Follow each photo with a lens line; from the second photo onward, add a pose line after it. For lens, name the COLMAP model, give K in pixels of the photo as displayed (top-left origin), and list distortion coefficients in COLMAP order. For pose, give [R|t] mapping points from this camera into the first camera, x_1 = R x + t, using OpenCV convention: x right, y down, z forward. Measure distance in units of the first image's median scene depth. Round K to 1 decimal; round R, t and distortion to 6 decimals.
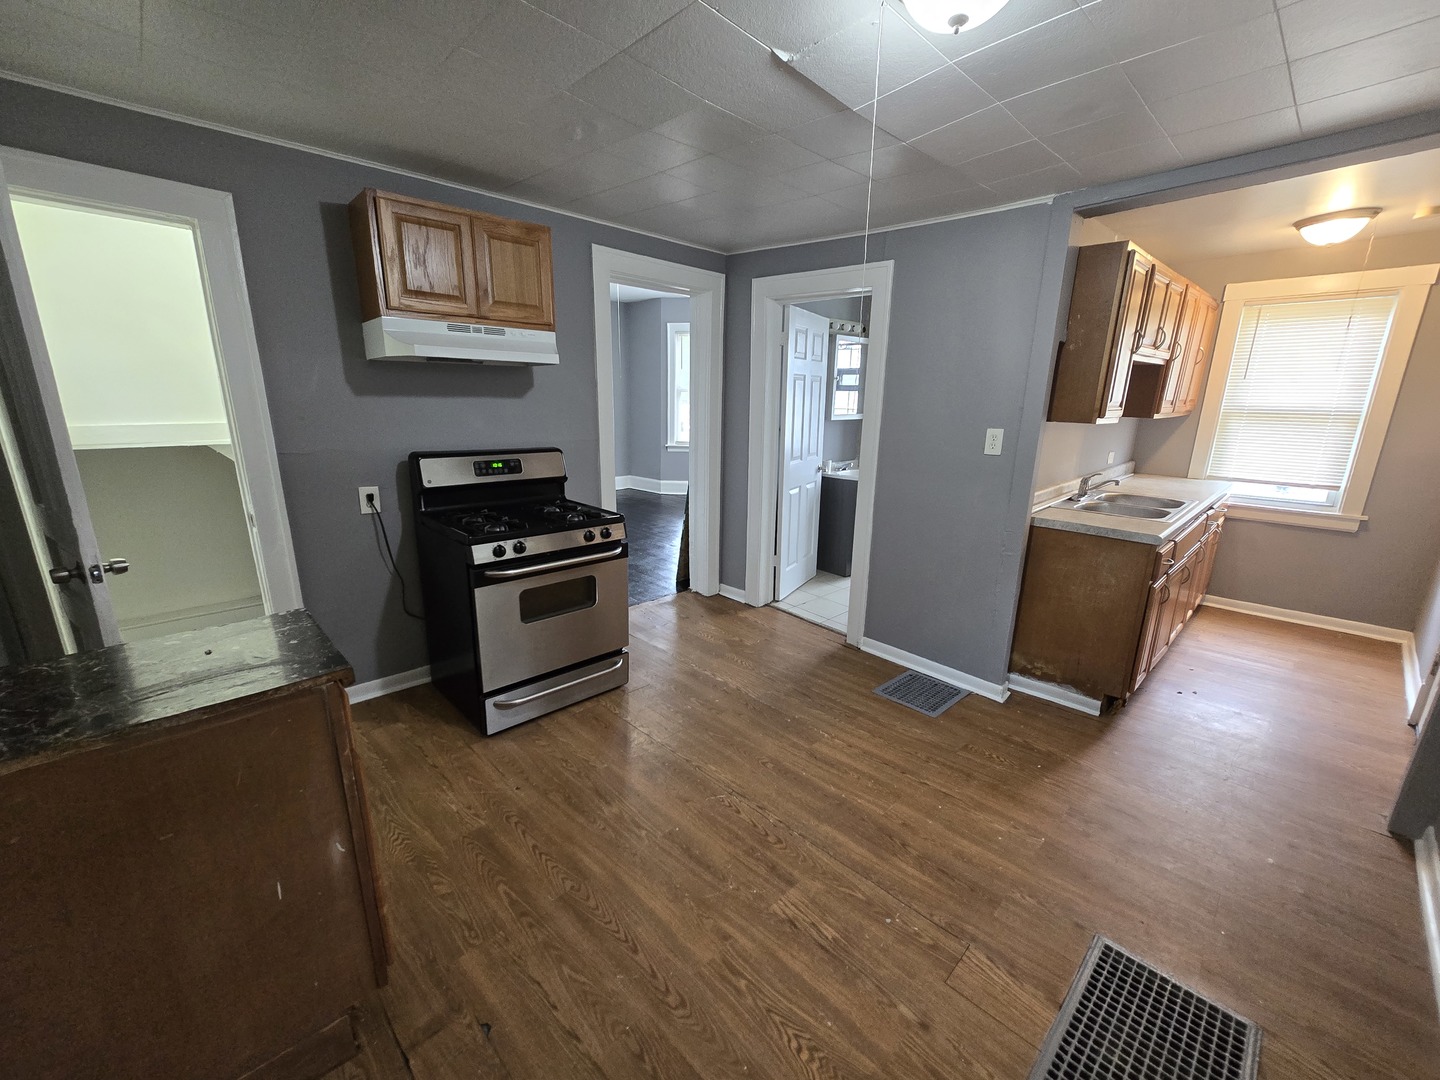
lens RADIAL K [[584.5, 0, 715.7], [0, 584.5, 547.7], [0, 0, 1]] dist [-0.002978, -0.000355]
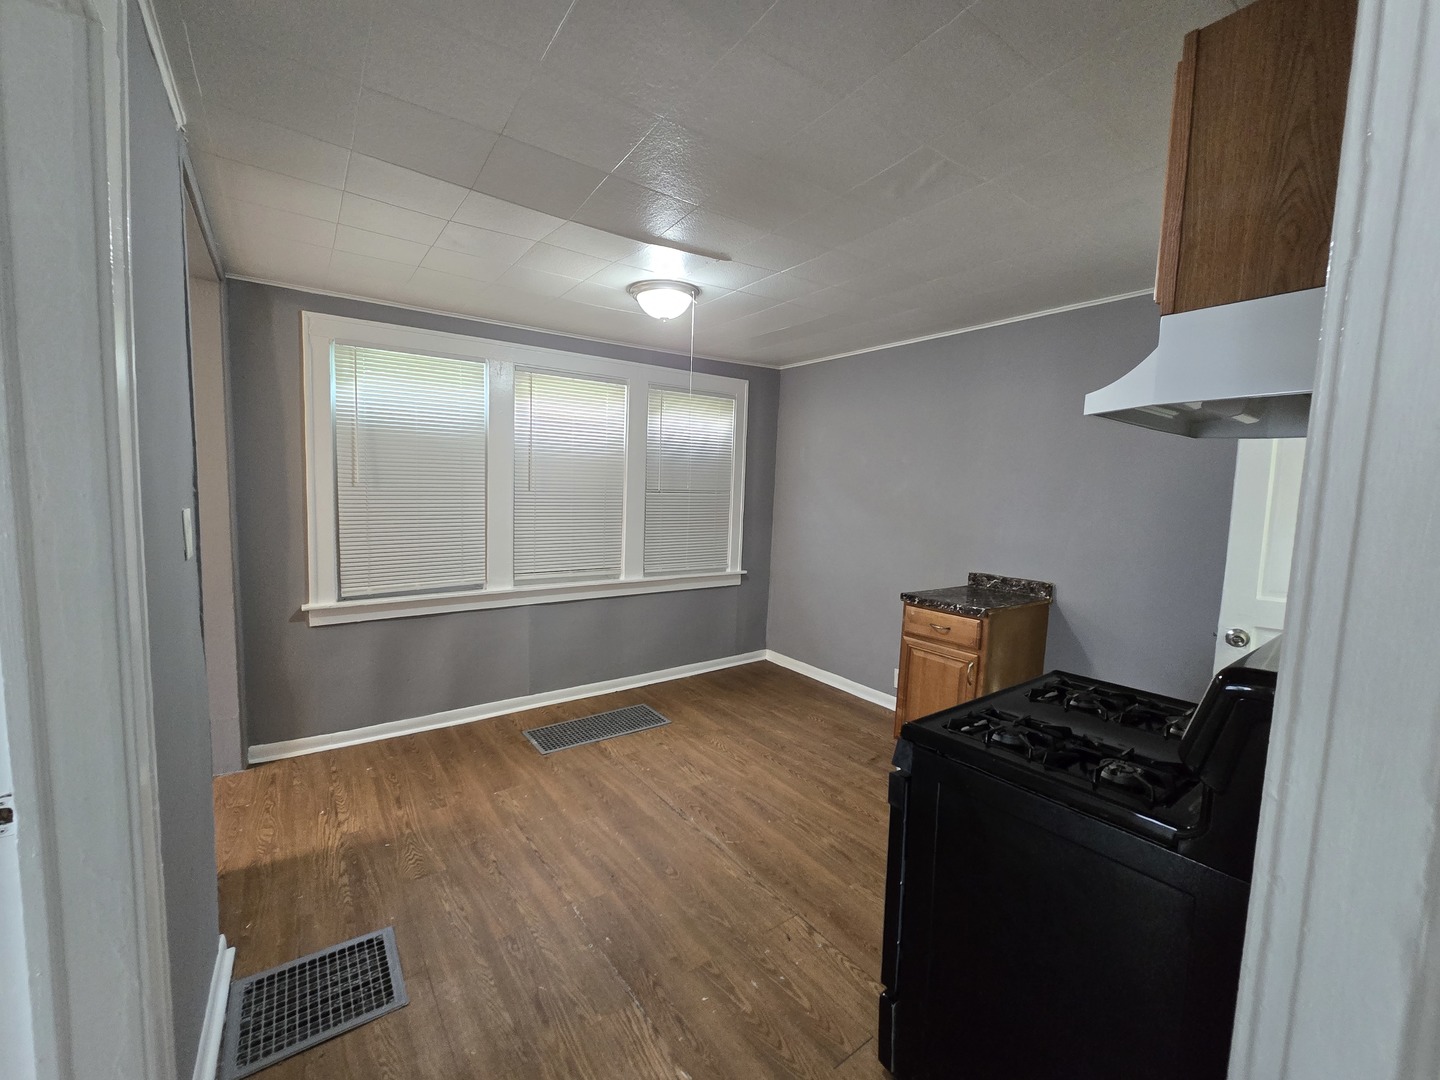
lens RADIAL K [[584.5, 0, 720.0], [0, 584.5, 541.2], [0, 0, 1]] dist [-0.002978, -0.000355]
pose [[-0.990012, -0.062208, 0.126513, -0.061669], [-0.016552, 0.942464, 0.333899, -0.376870], [-0.140005, 0.328470, -0.934080, 1.500639]]
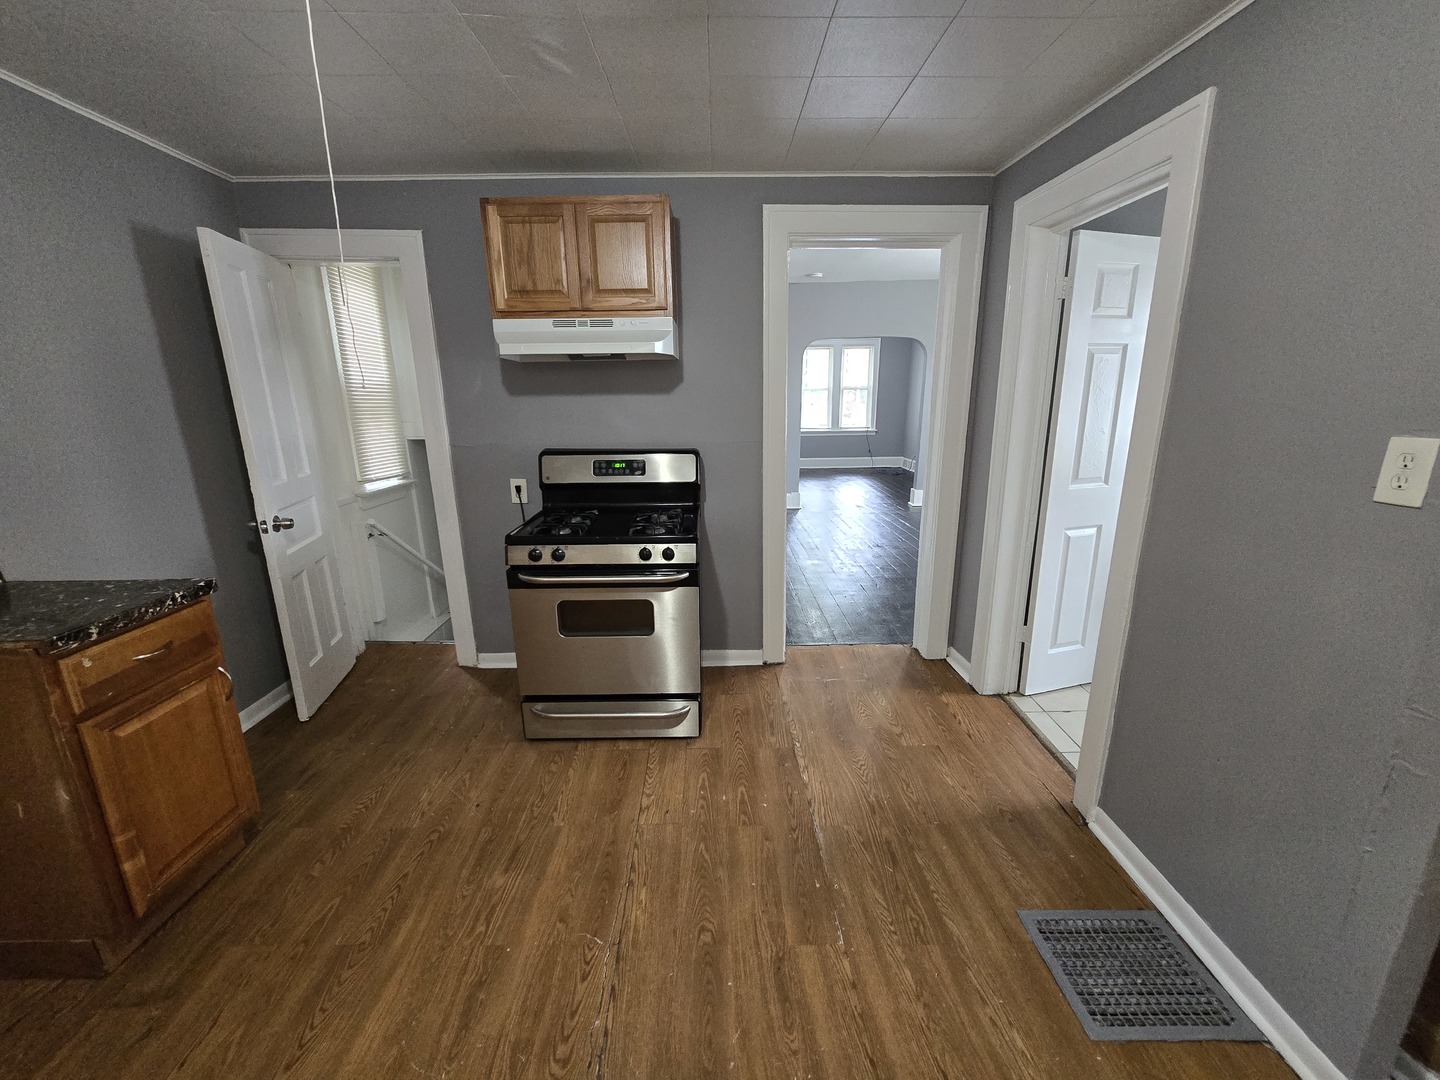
lens RADIAL K [[584.5, 0, 722.6], [0, 584.5, 547.5], [0, 0, 1]] dist [-0.002978, -0.000355]
pose [[0.731275, 0.145357, -0.666414, 0.433635], [-0.146370, 0.987710, 0.054822, -0.092642], [0.666192, 0.057453, 0.743564, 0.444338]]
